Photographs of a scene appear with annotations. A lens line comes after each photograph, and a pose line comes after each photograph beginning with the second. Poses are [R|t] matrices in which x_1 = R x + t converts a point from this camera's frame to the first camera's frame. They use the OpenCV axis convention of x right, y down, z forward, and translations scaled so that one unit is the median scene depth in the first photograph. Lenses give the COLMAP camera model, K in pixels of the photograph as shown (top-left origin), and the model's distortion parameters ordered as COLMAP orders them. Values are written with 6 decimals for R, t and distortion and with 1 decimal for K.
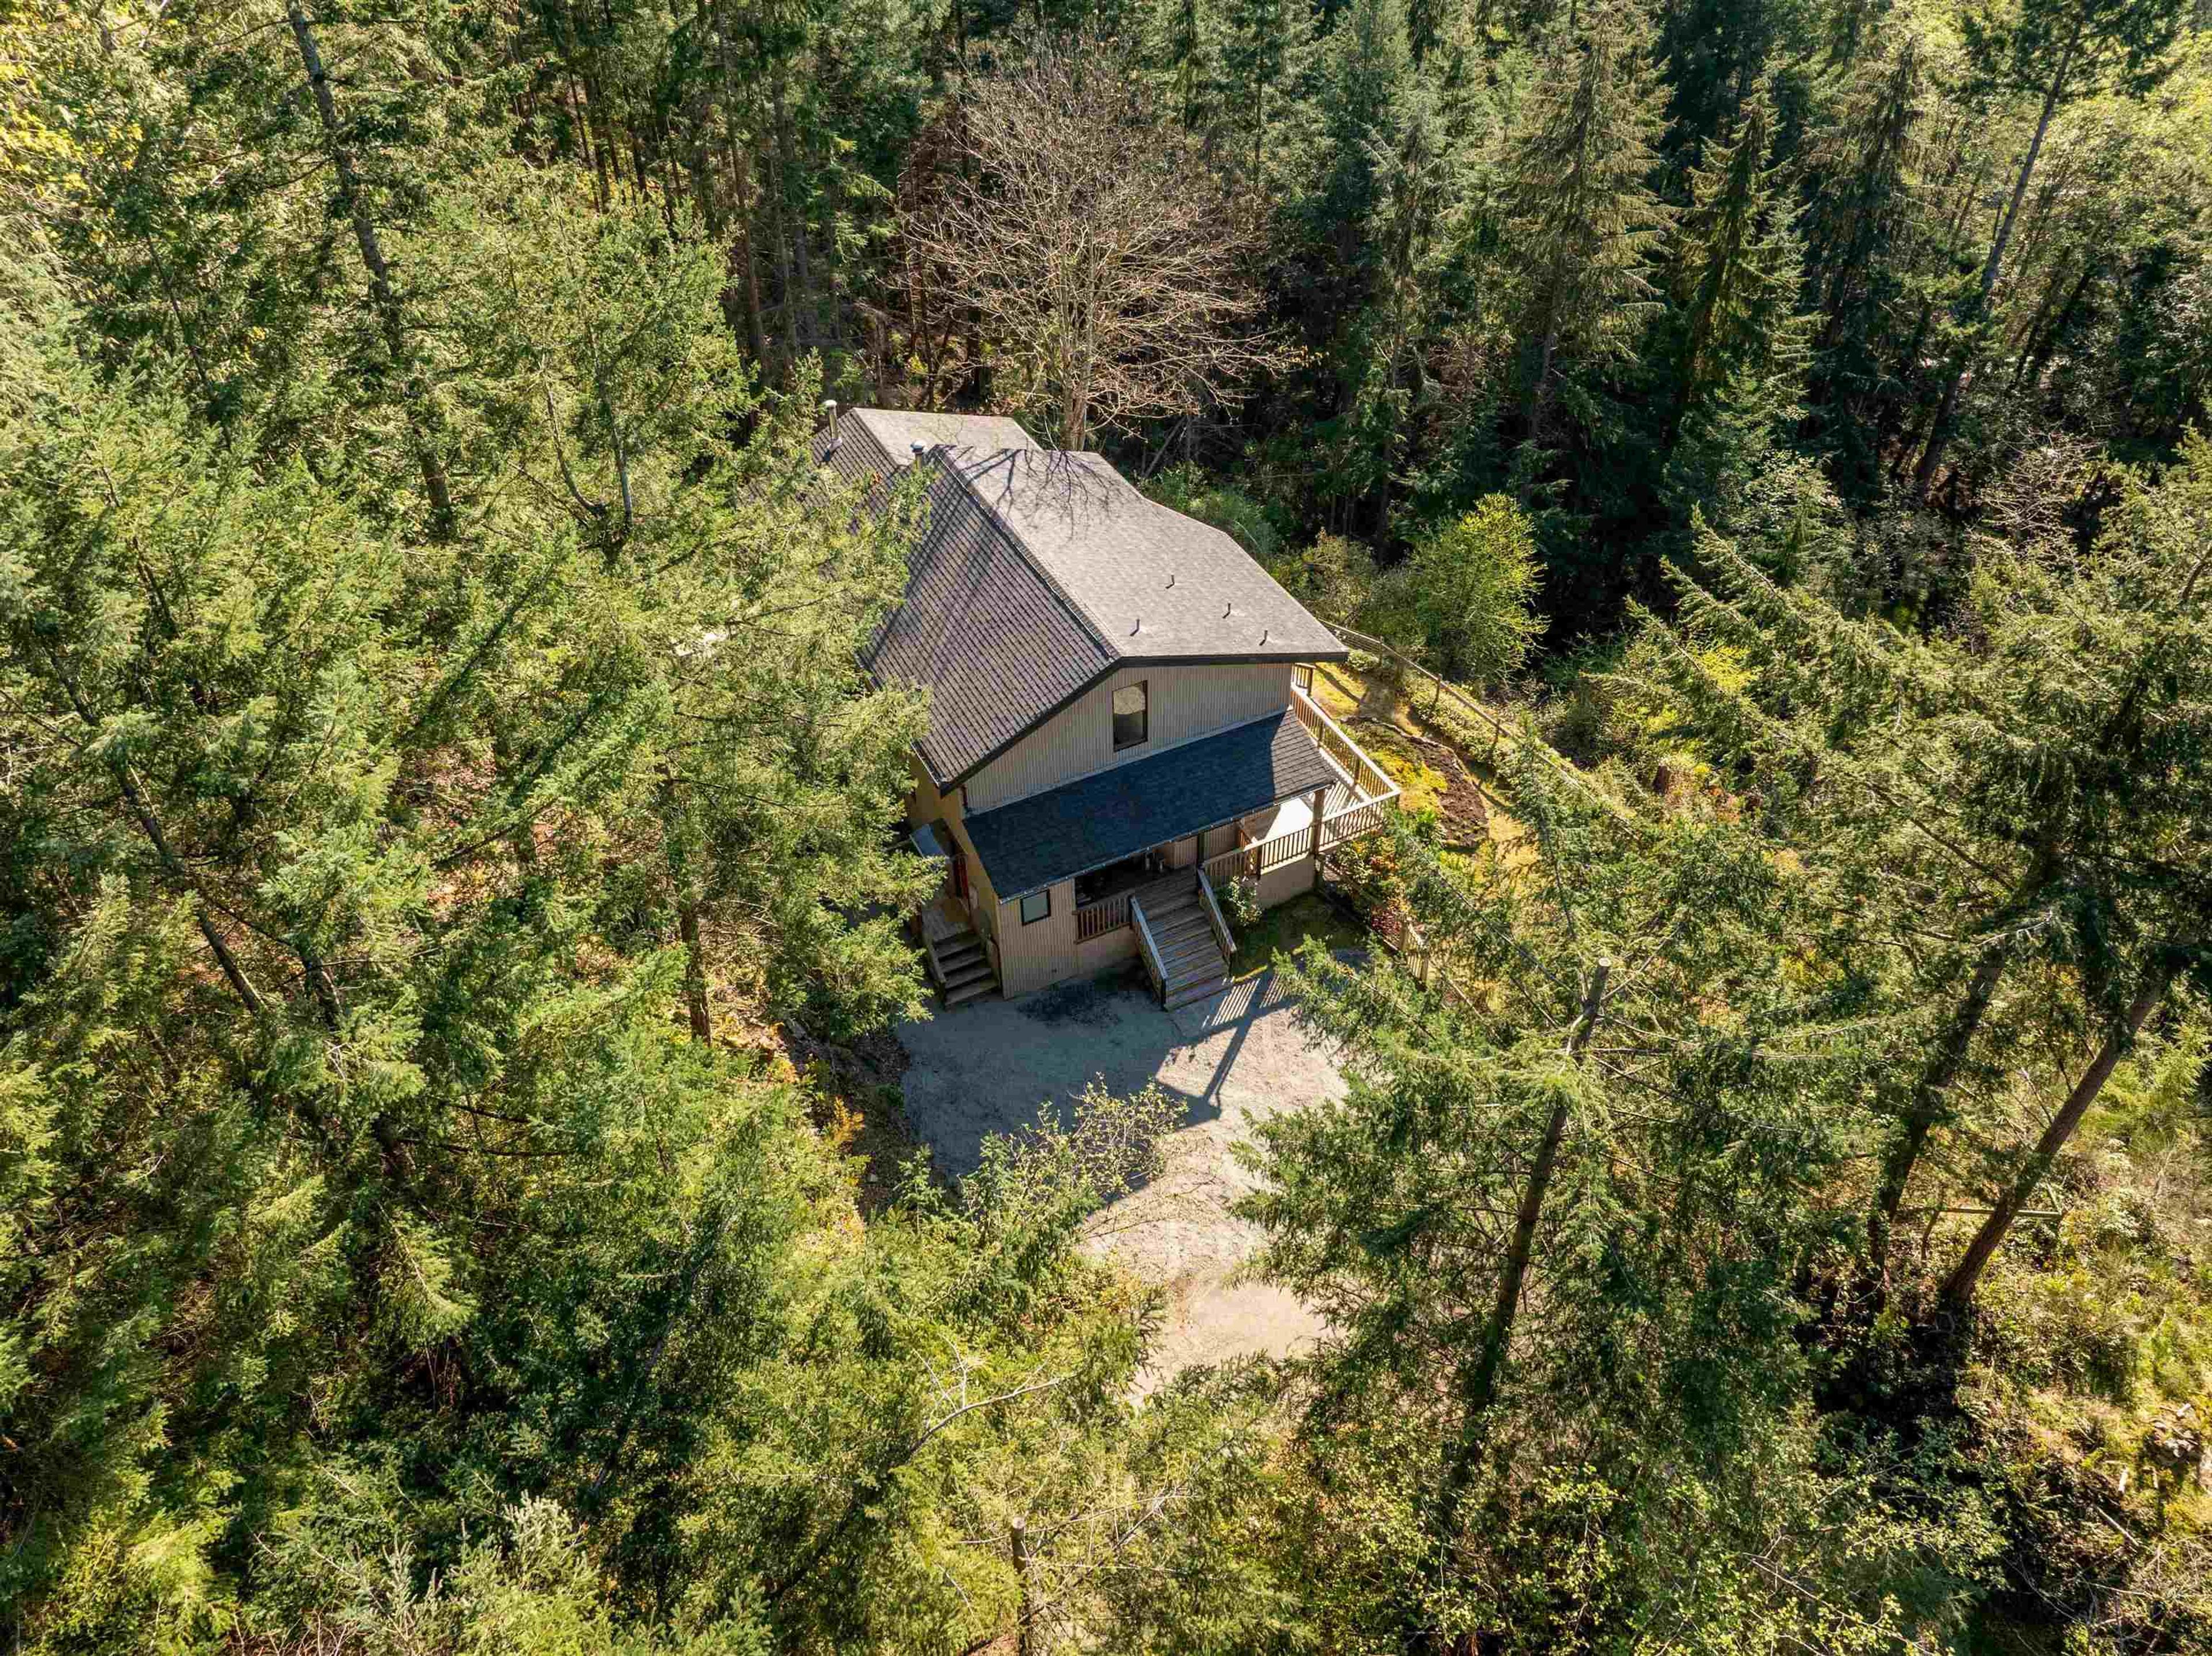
lens RADIAL K [[1524.2, 0, 1106.0], [0, 1524.2, 828.0], [0, 0, 1]] dist [-0.080879, 0.053865]
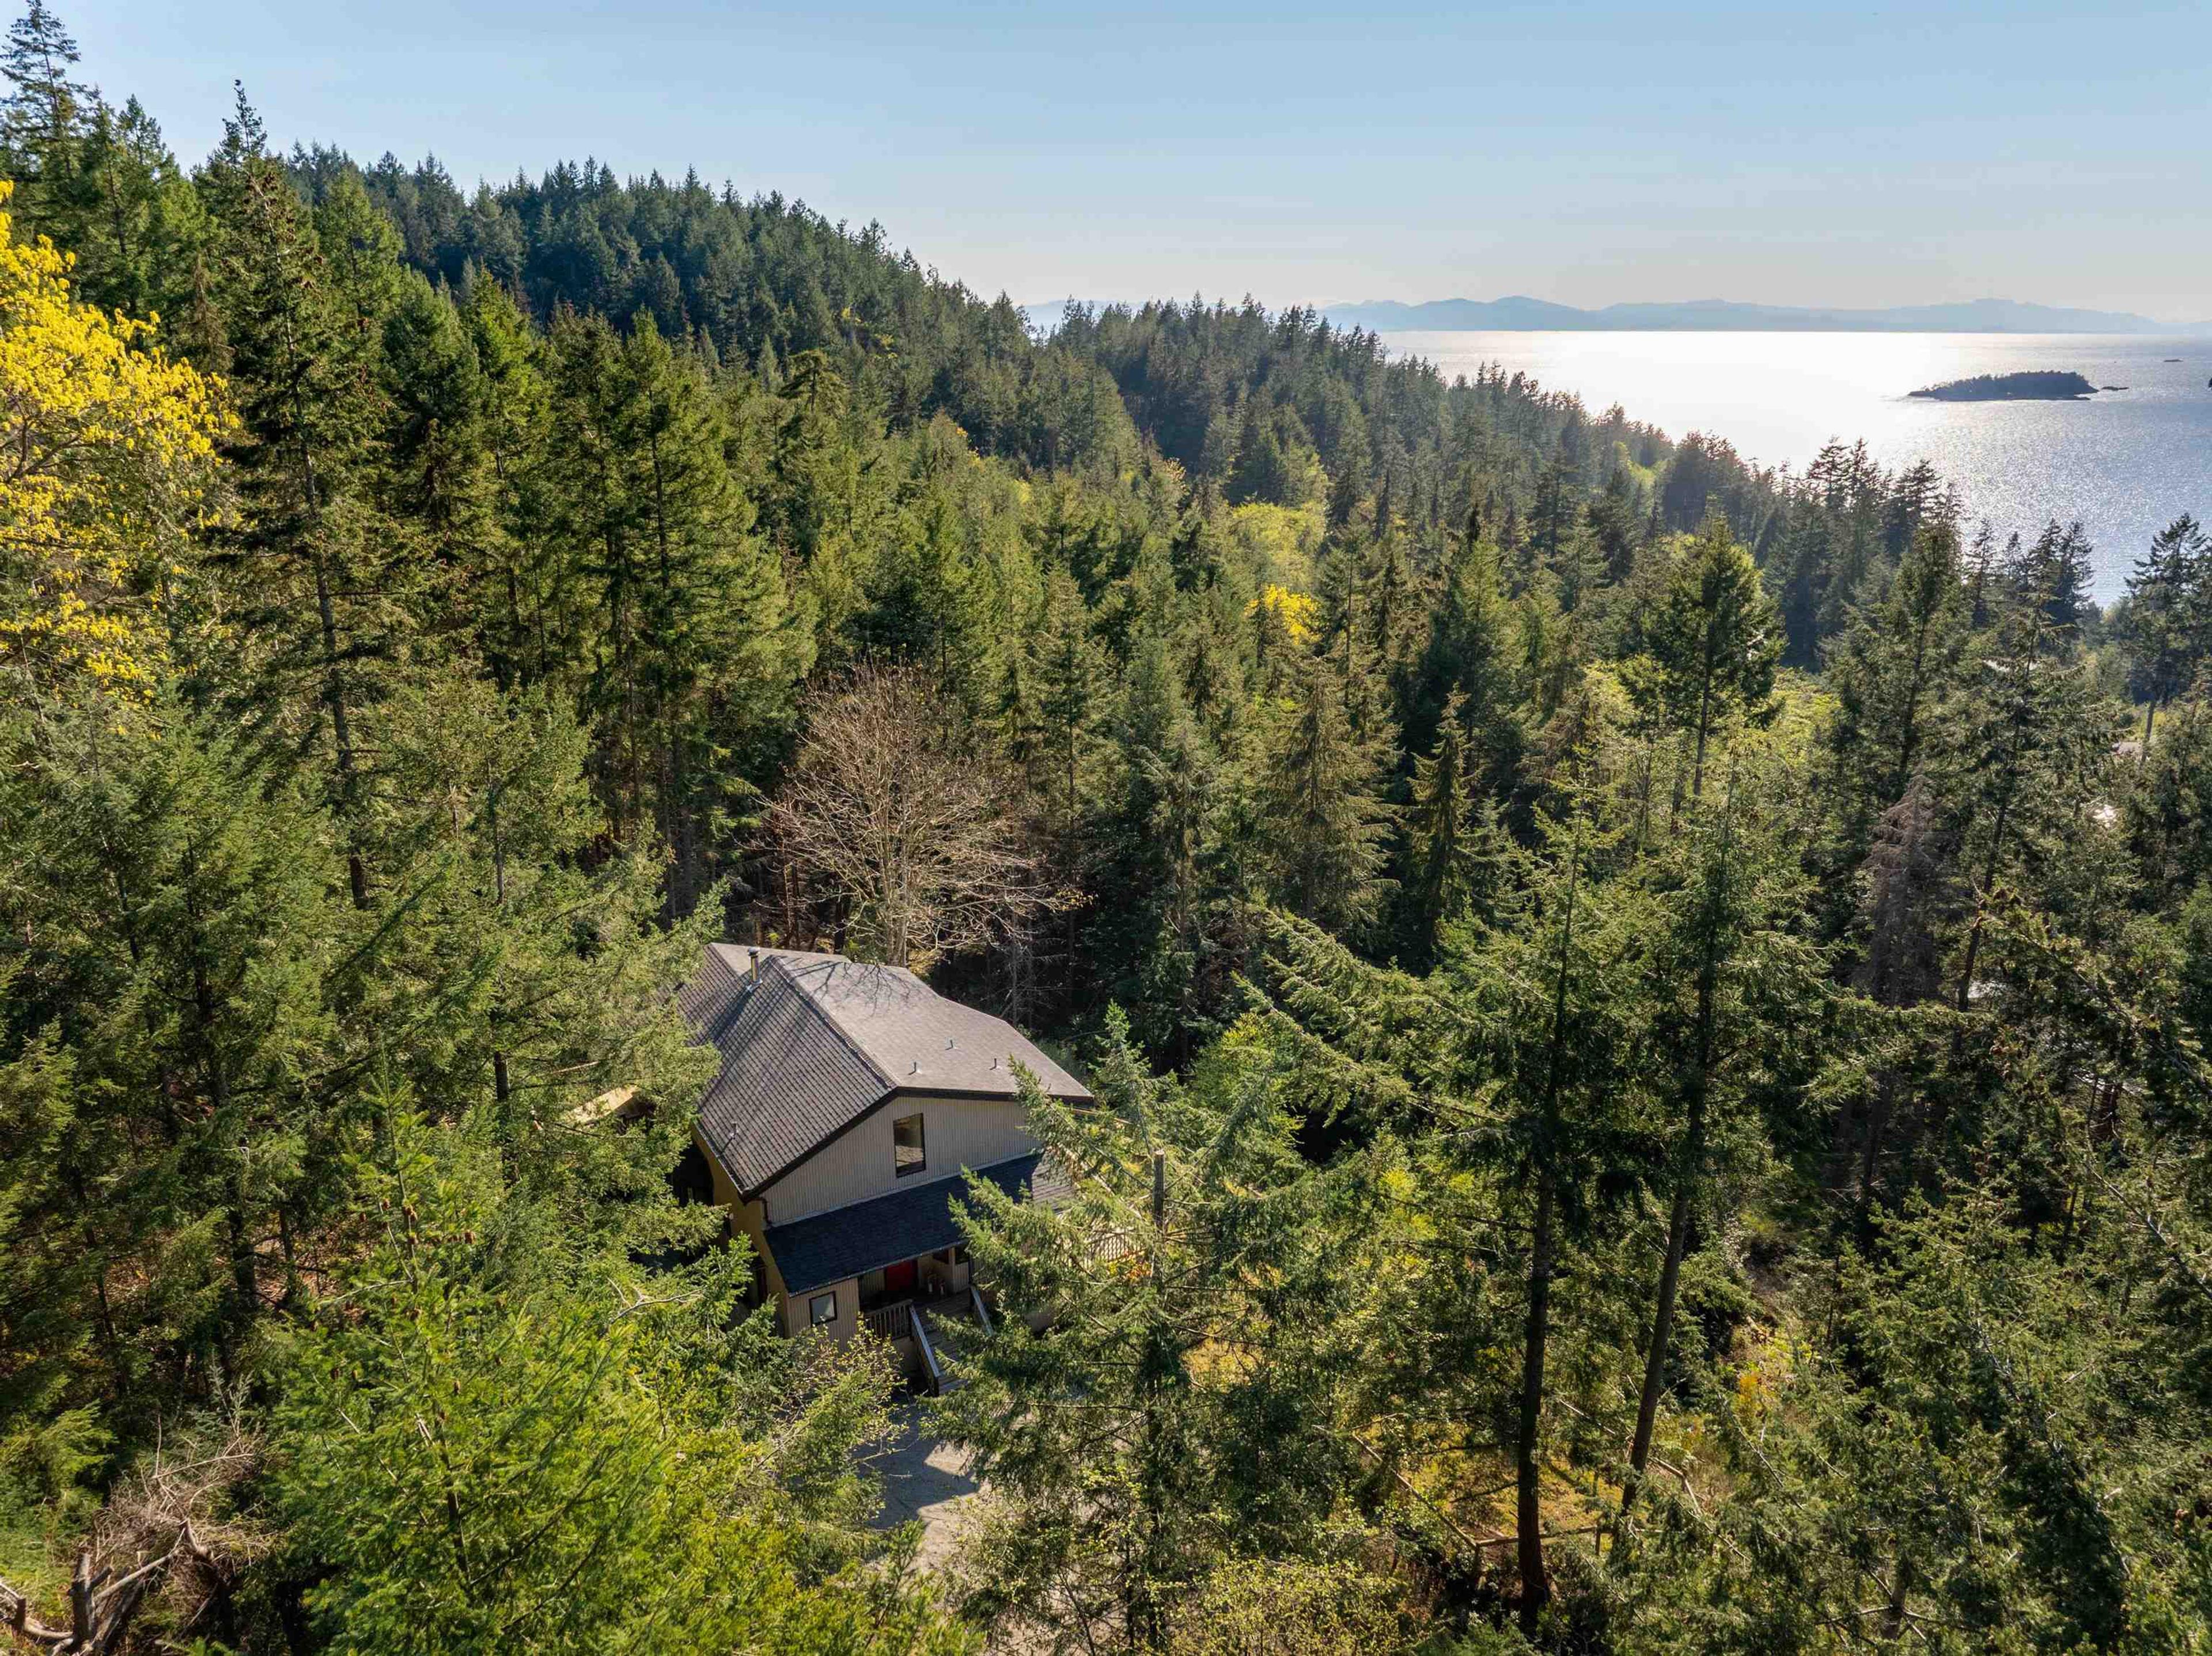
lens RADIAL K [[1519.3, 0, 1106.0], [0, 1519.3, 828.0], [0, 0, 1]] dist [-0.002926, -0.001020]
pose [[0.998140, -0.005263, 0.060736, 0.062719], [0.030406, 0.906479, -0.421155, 0.132990], [-0.052839, 0.422218, 0.904953, -0.132765]]
